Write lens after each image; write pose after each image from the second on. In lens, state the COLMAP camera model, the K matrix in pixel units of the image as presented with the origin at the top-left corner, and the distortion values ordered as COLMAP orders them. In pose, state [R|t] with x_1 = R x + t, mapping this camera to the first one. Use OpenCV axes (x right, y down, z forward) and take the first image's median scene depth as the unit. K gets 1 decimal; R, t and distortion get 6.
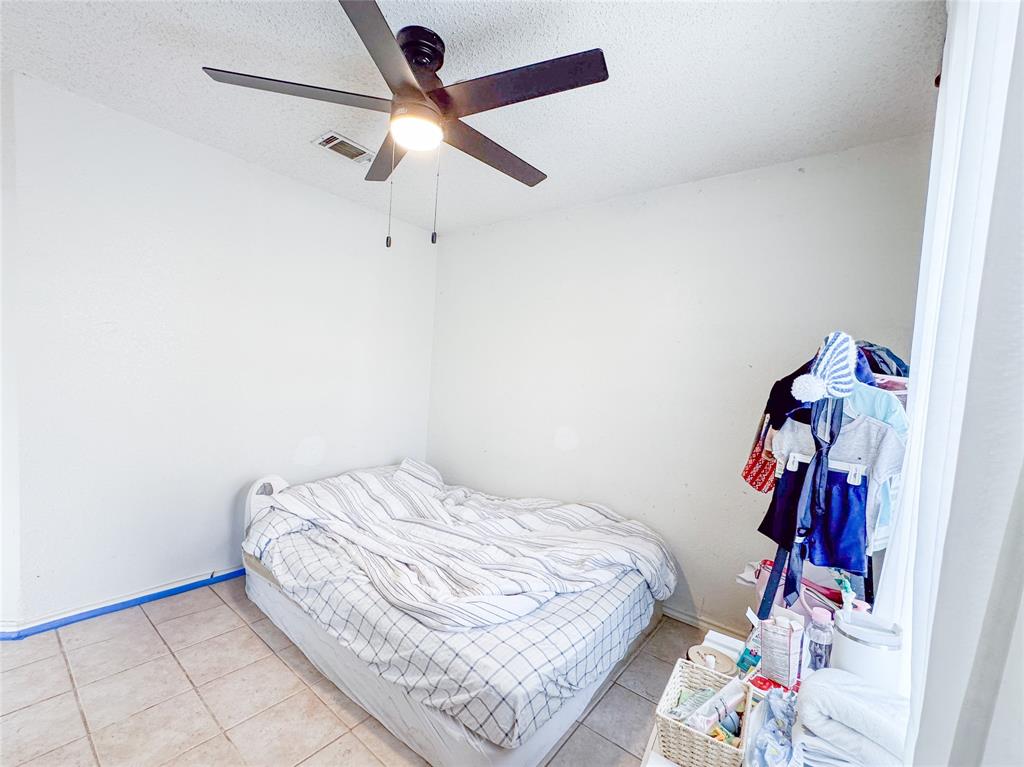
lens RADIAL K [[431.1, 0, 502.1], [0, 431.1, 405.7], [0, 0, 1]] dist [-0.001998, -0.000043]
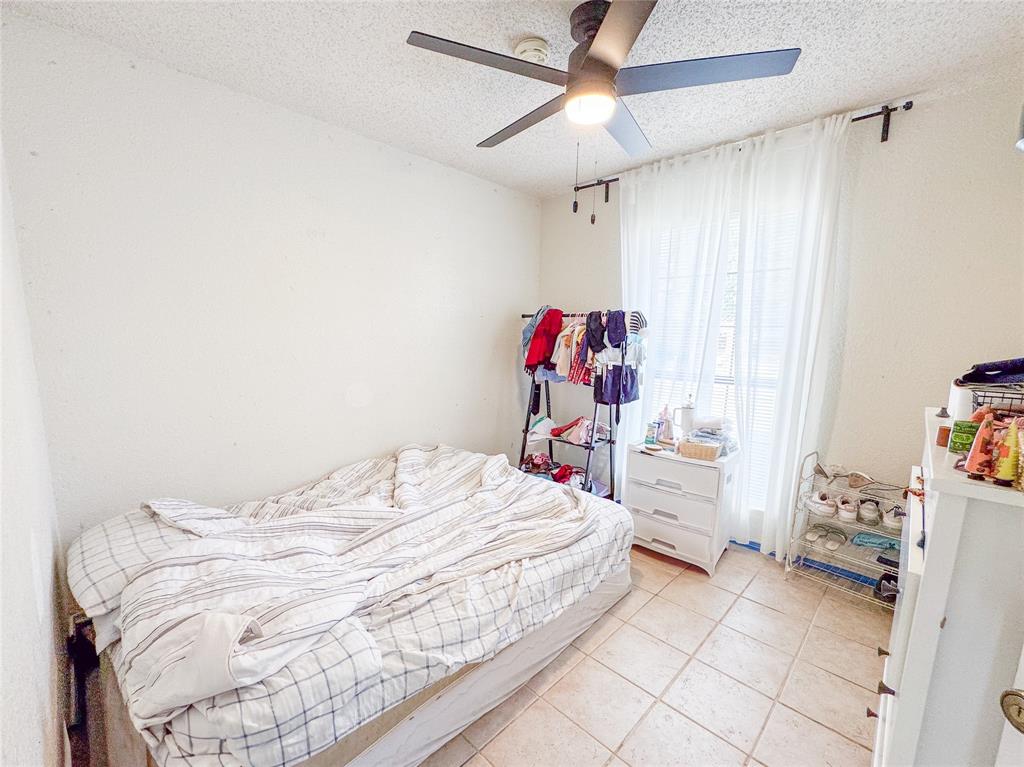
lens RADIAL K [[431.1, 0, 502.1], [0, 431.1, 405.7], [0, 0, 1]] dist [-0.001998, -0.000043]
pose [[0.109857, -0.227277, 0.967614, -1.221290], [0.057881, 0.973317, 0.222045, -0.150017], [-0.992261, 0.031613, 0.120080, 0.973484]]
